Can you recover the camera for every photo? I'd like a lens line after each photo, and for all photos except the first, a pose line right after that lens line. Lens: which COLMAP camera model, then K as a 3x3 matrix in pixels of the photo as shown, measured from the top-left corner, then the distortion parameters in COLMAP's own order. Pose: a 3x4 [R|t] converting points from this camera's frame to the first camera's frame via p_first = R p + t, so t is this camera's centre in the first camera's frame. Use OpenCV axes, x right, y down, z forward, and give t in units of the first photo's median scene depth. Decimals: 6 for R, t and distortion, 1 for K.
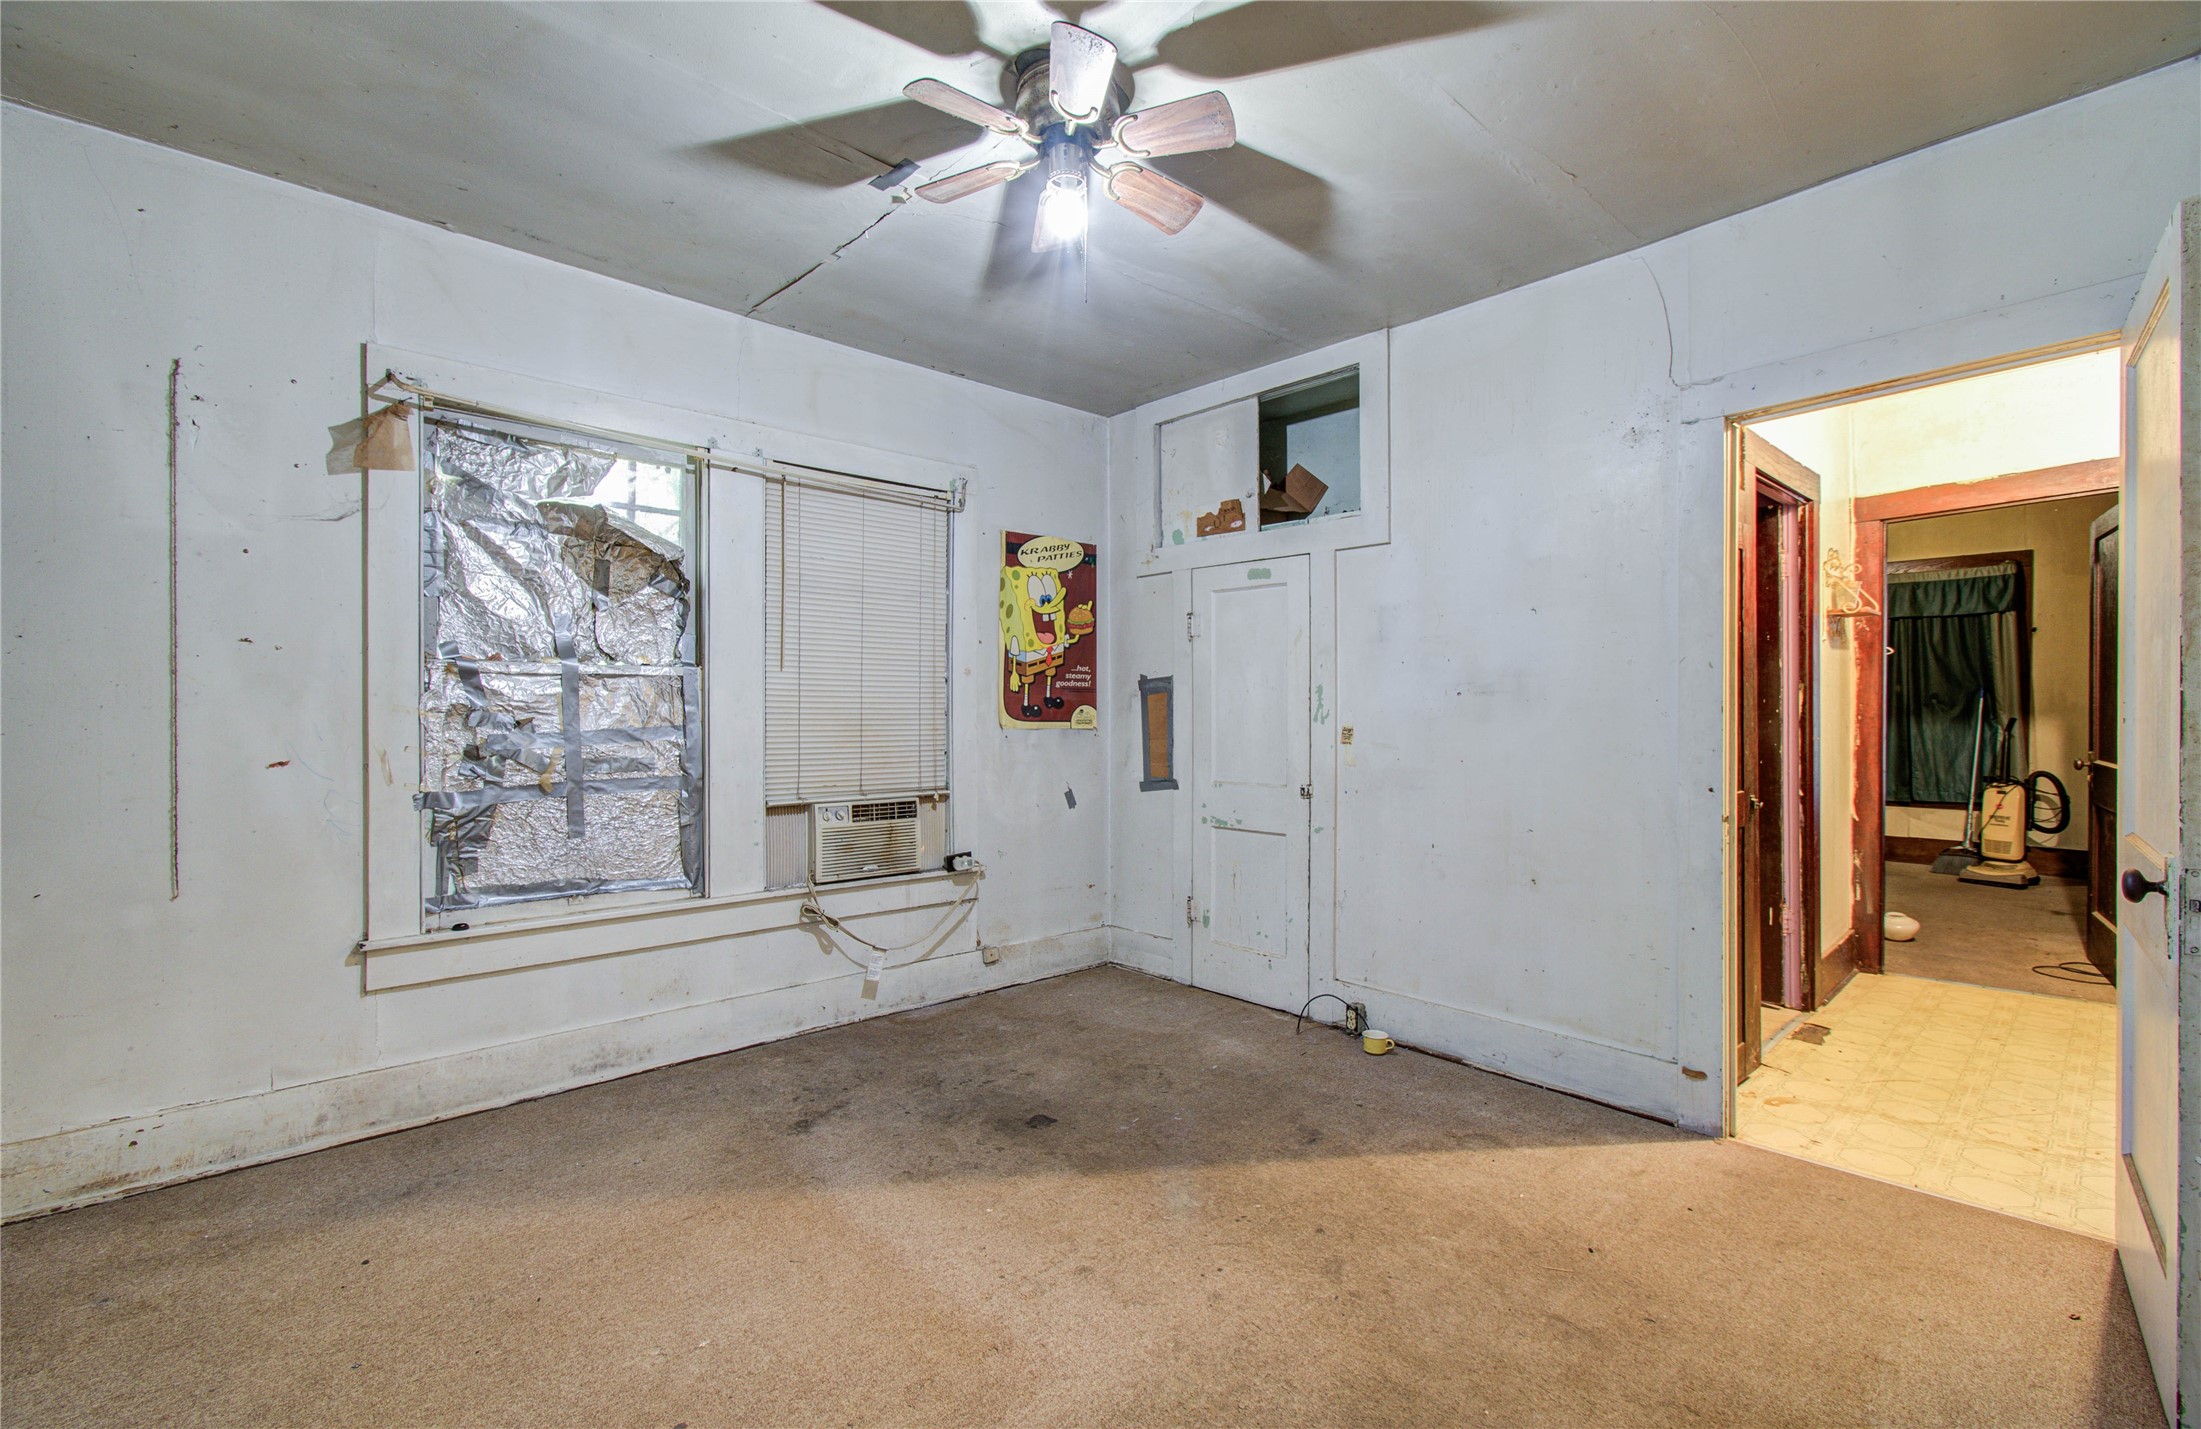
lens RADIAL K [[955.1, 0, 1100.6], [0, 955.1, 710.5], [0, 0, 1]] dist [-0.010671, 0.001478]
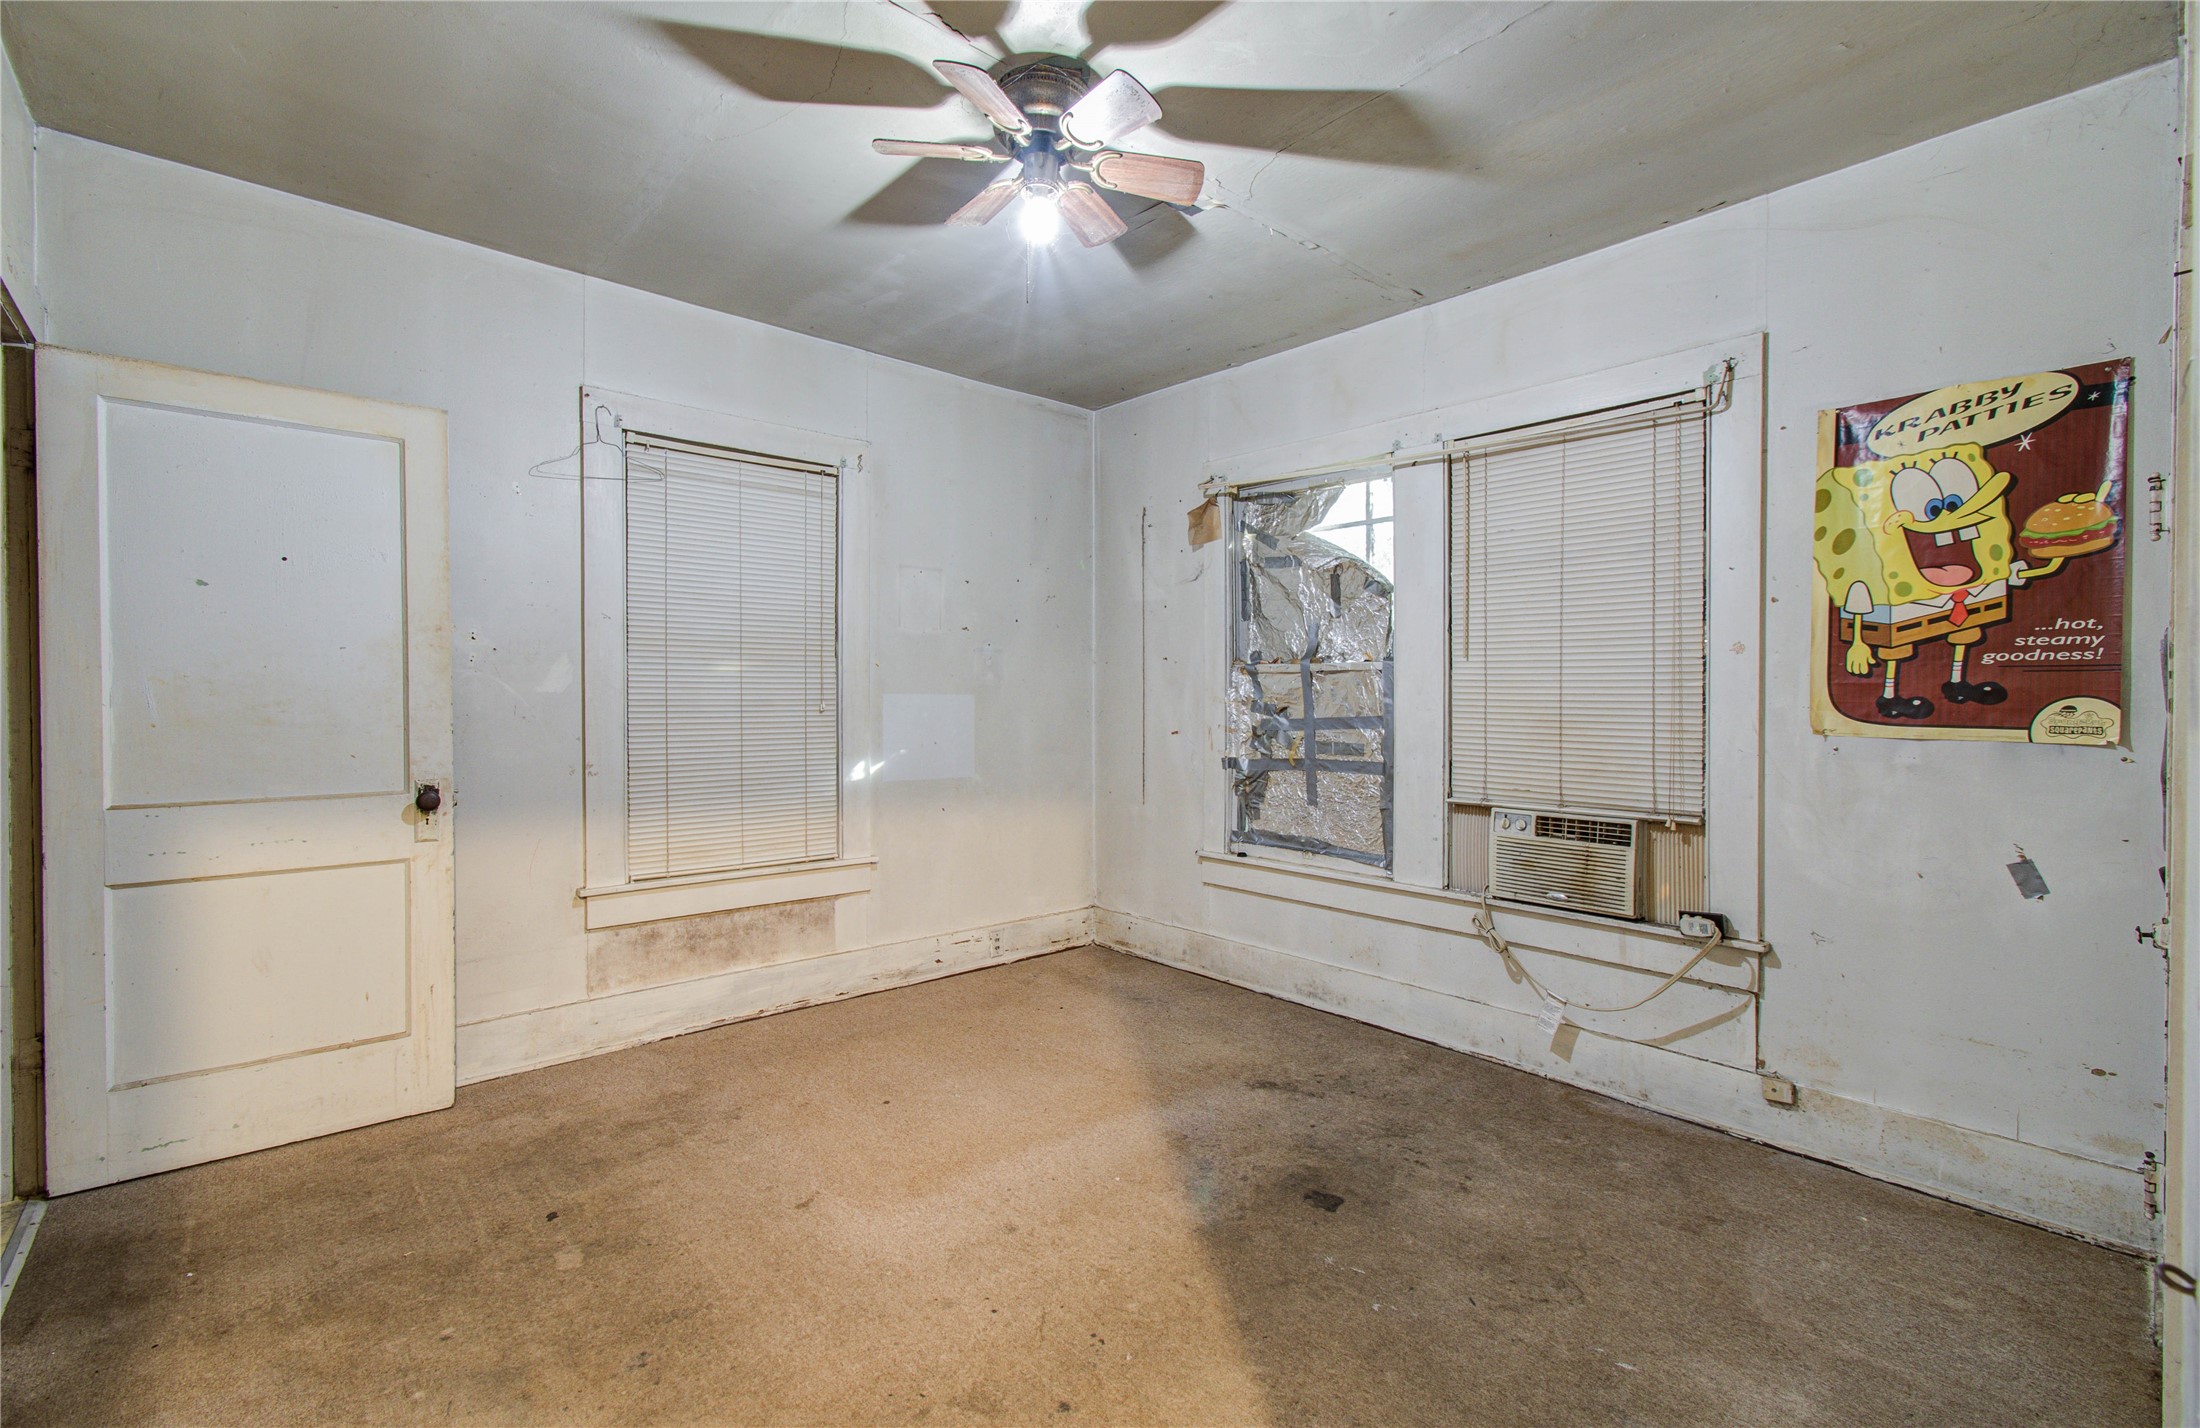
lens RADIAL K [[954.6, 0, 1105.3], [0, 954.6, 710.6], [0, 0, 1]] dist [-0.010671, 0.001478]
pose [[-0.006596, 0.012423, -0.999901, 0.598398], [-0.010191, 0.999870, 0.012490, -0.000575], [0.999926, 0.010272, -0.006468, 0.643601]]
